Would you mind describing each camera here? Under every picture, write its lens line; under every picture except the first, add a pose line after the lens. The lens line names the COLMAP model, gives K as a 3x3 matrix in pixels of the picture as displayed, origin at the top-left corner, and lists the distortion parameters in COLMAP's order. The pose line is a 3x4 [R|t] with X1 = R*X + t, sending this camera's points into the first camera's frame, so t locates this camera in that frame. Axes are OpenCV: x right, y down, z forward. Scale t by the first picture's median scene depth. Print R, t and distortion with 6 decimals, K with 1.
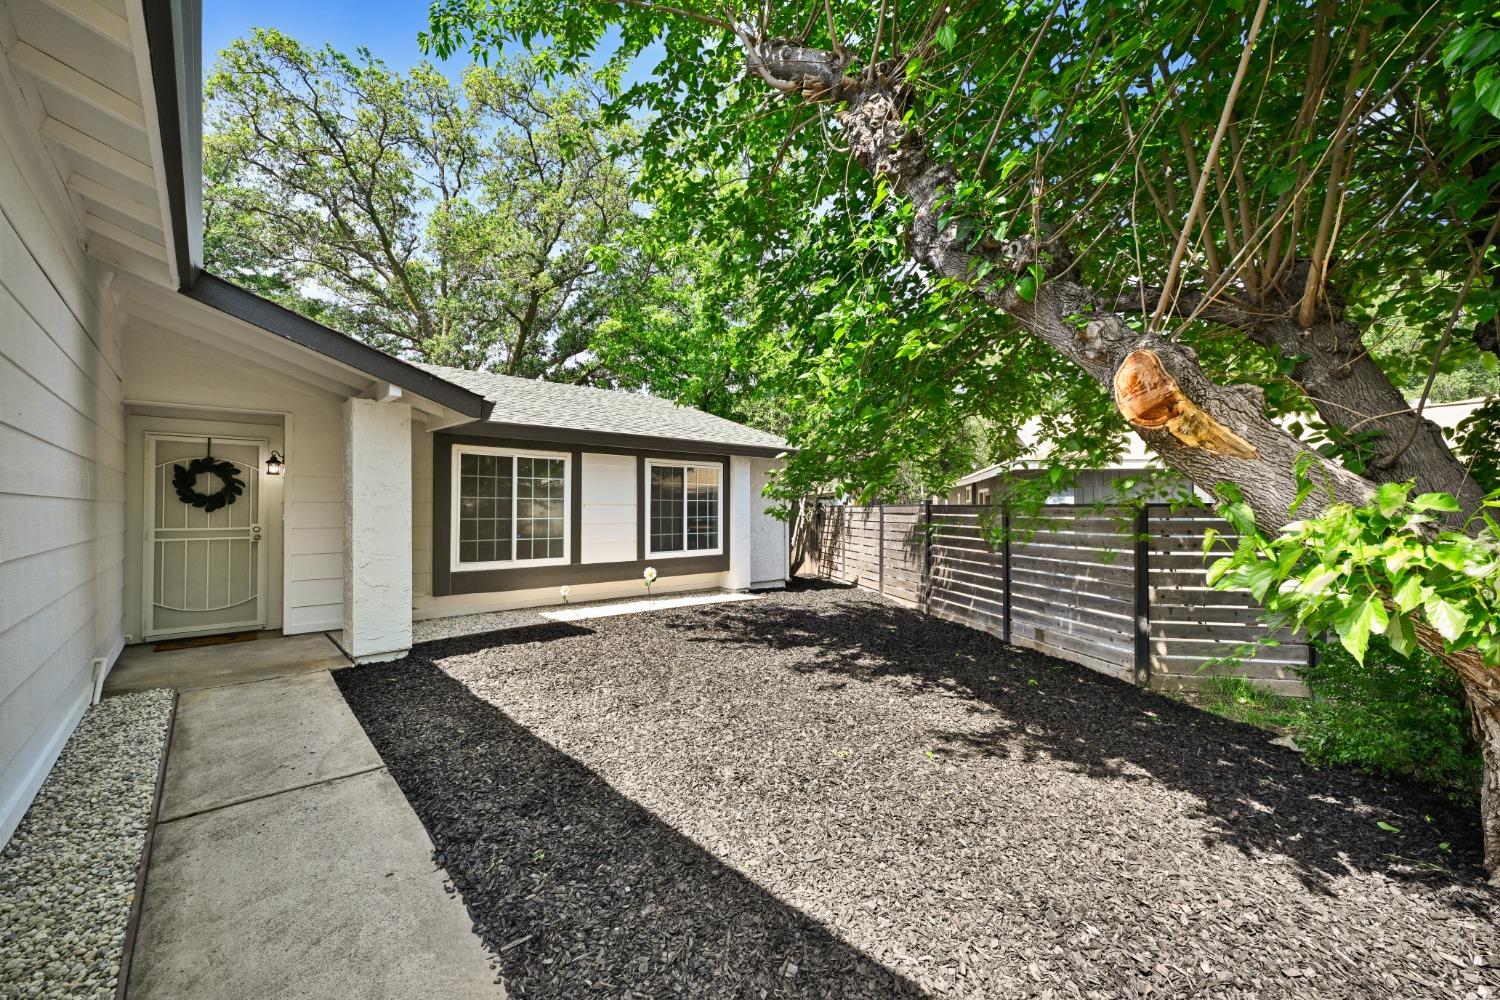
lens RADIAL K [[600.4, 0, 750.0], [0, 600.4, 500.0], [0, 0, 1]] dist [-0.001373, -0.000543]
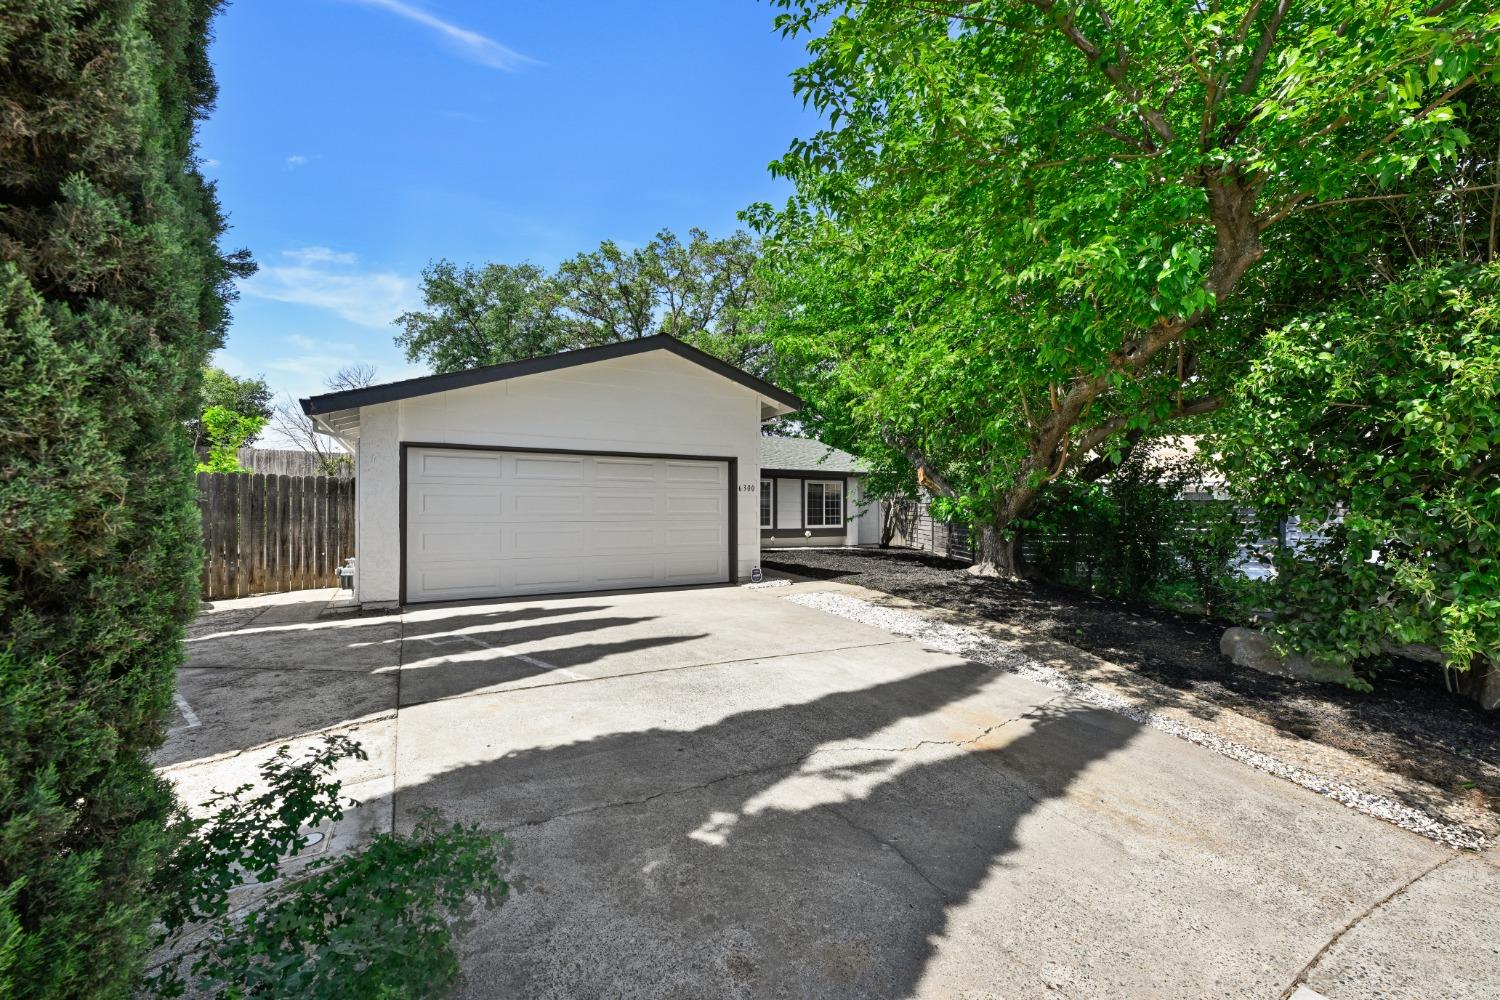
lens RADIAL K [[600.2, 0, 746.4], [0, 600.2, 499.8], [0, 0, 1]] dist [-0.002515, -0.000235]
pose [[0.975859, 0.003888, -0.218369, 0.101866], [-0.001847, 0.999953, 0.009553, -0.024699], [0.218396, -0.008919, 0.975819, -1.351394]]
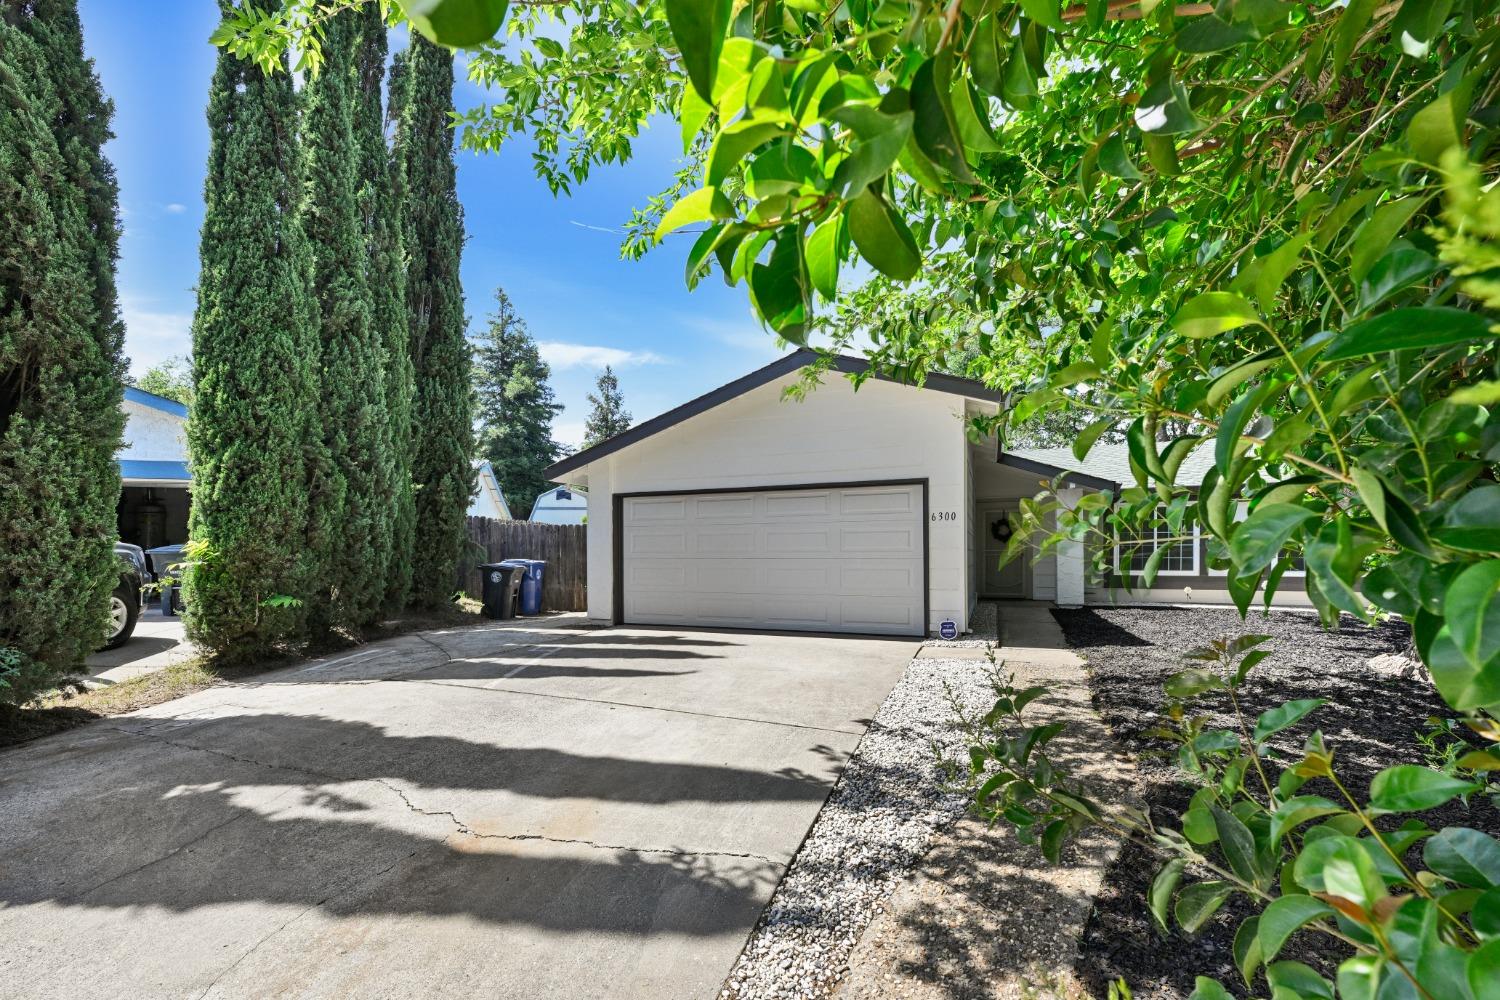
lens RADIAL K [[624.8, 0, 749.2], [0, 624.8, 555.3], [0, 0, 1]] dist [-0.002227, -0.000419]
pose [[0.442487, 0.006229, -0.896753, 0.672000], [0.023067, 0.999566, 0.018325, 0.002919], [0.896478, -0.028794, 0.442151, -0.772421]]
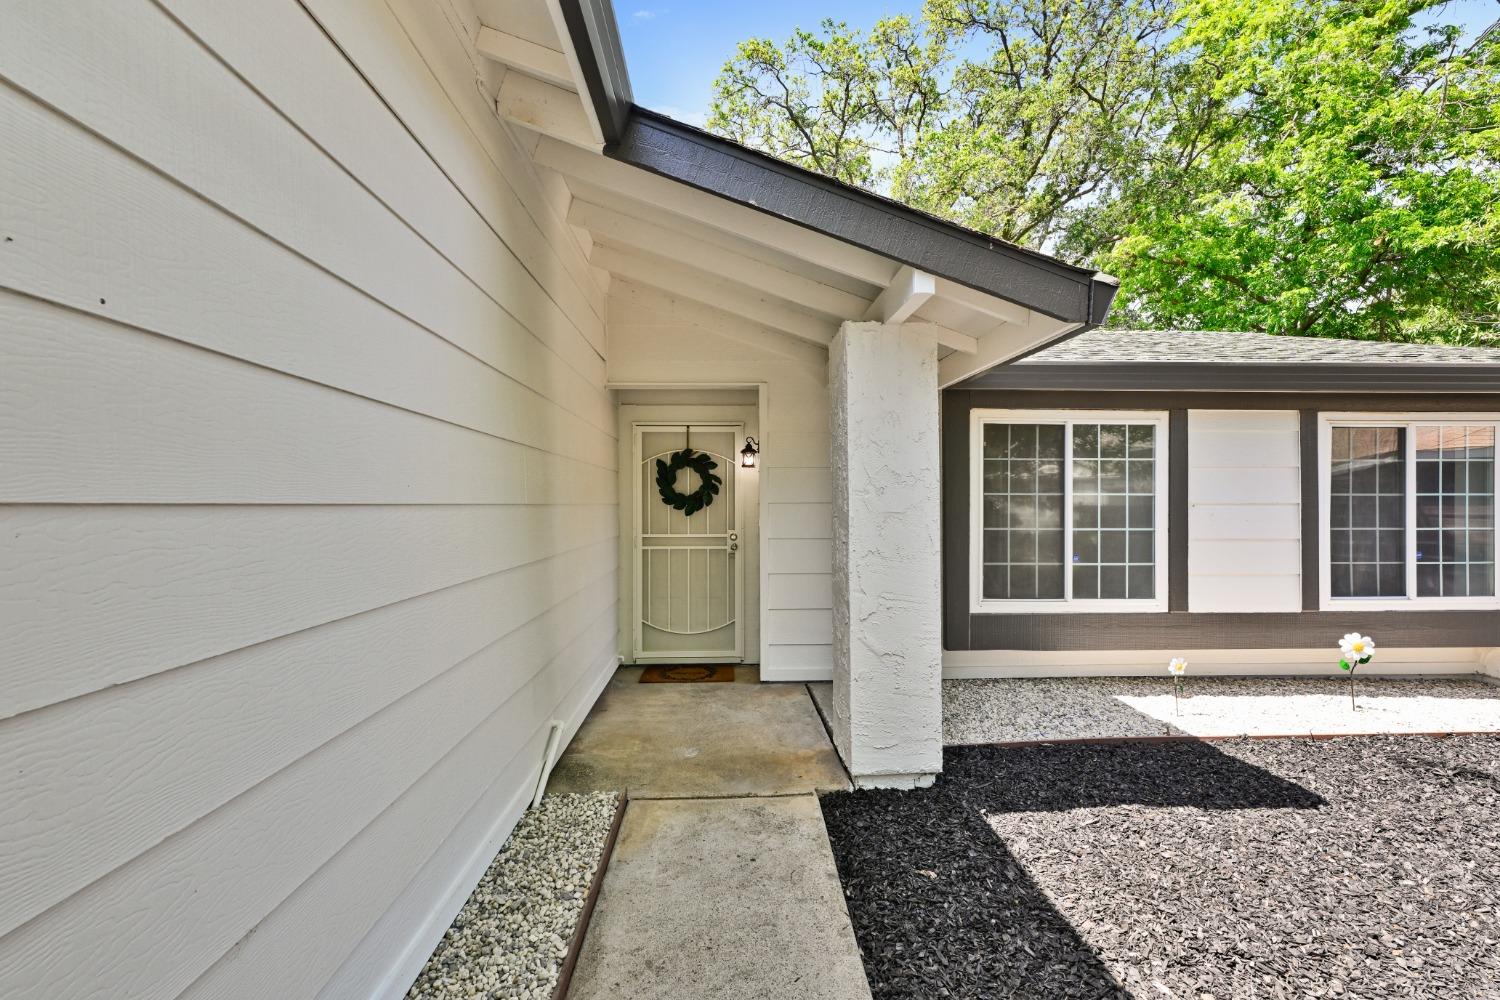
lens RADIAL K [[600.4, 0, 750.0], [0, 600.4, 500.0], [0, 0, 1]] dist [-0.001373, -0.000543]
pose [[0.768767, -0.005704, -0.639503, -0.273316], [0.010387, 0.999940, 0.003567, -0.002824], [0.639444, -0.009385, 0.768780, 0.371344]]
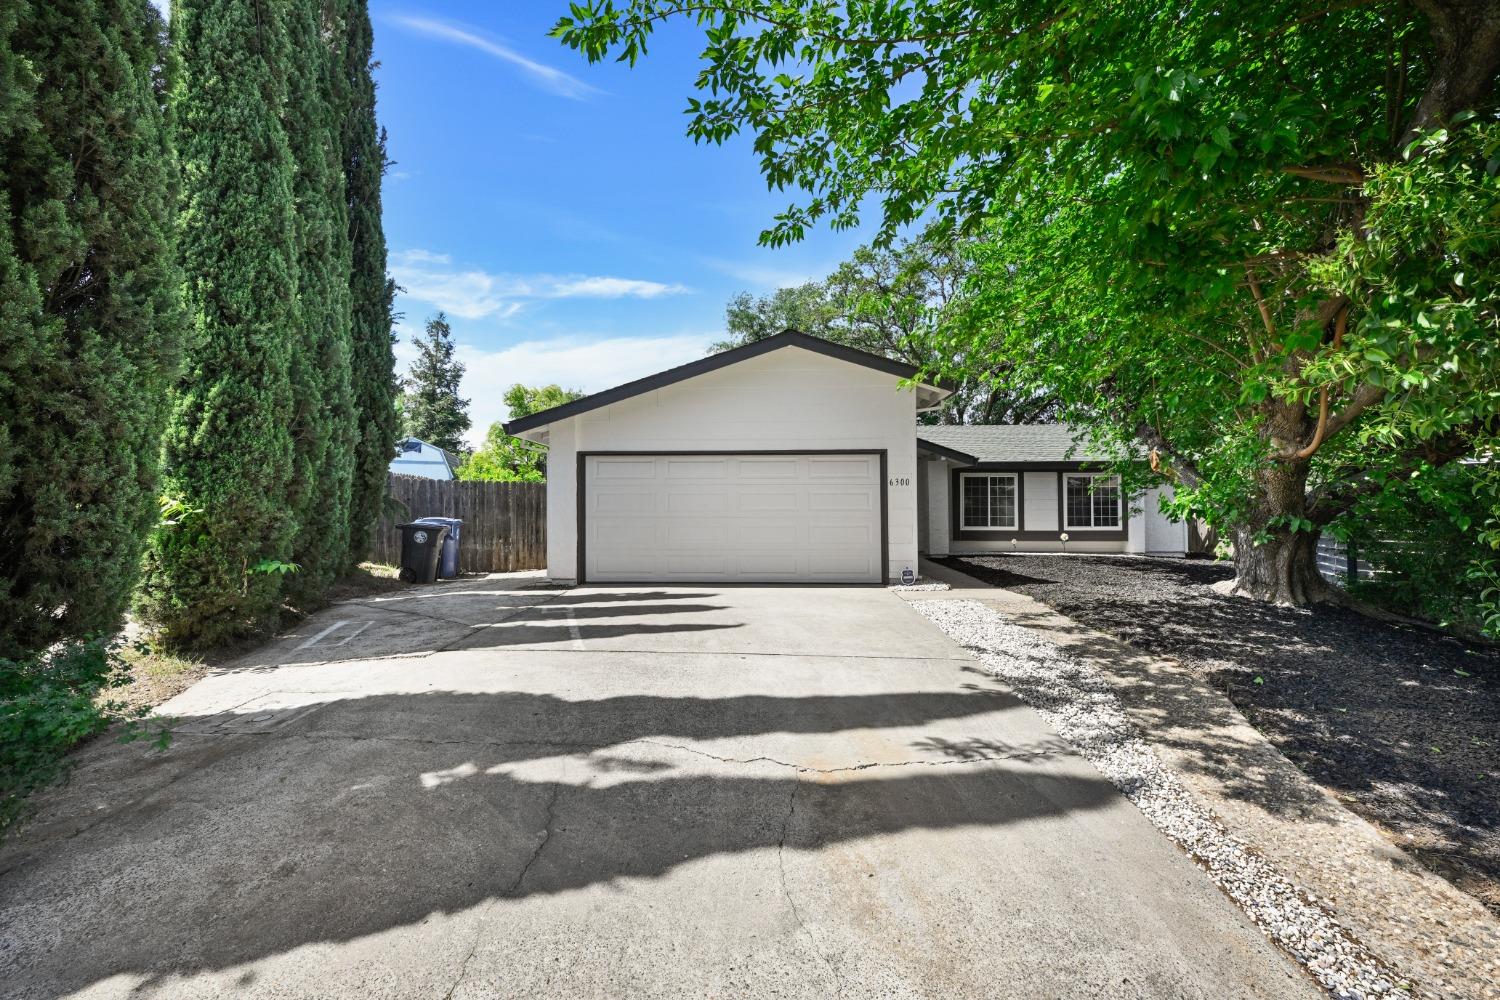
lens RADIAL K [[600.4, 0, 750.0], [0, 600.4, 500.0], [0, 0, 1]] dist [-0.001373, -0.000543]
pose [[0.721641, -0.008699, -0.692213, 0.474043], [0.013410, 0.999909, 0.001415, -0.005905], [0.692137, -0.010304, 0.721692, -1.131951]]
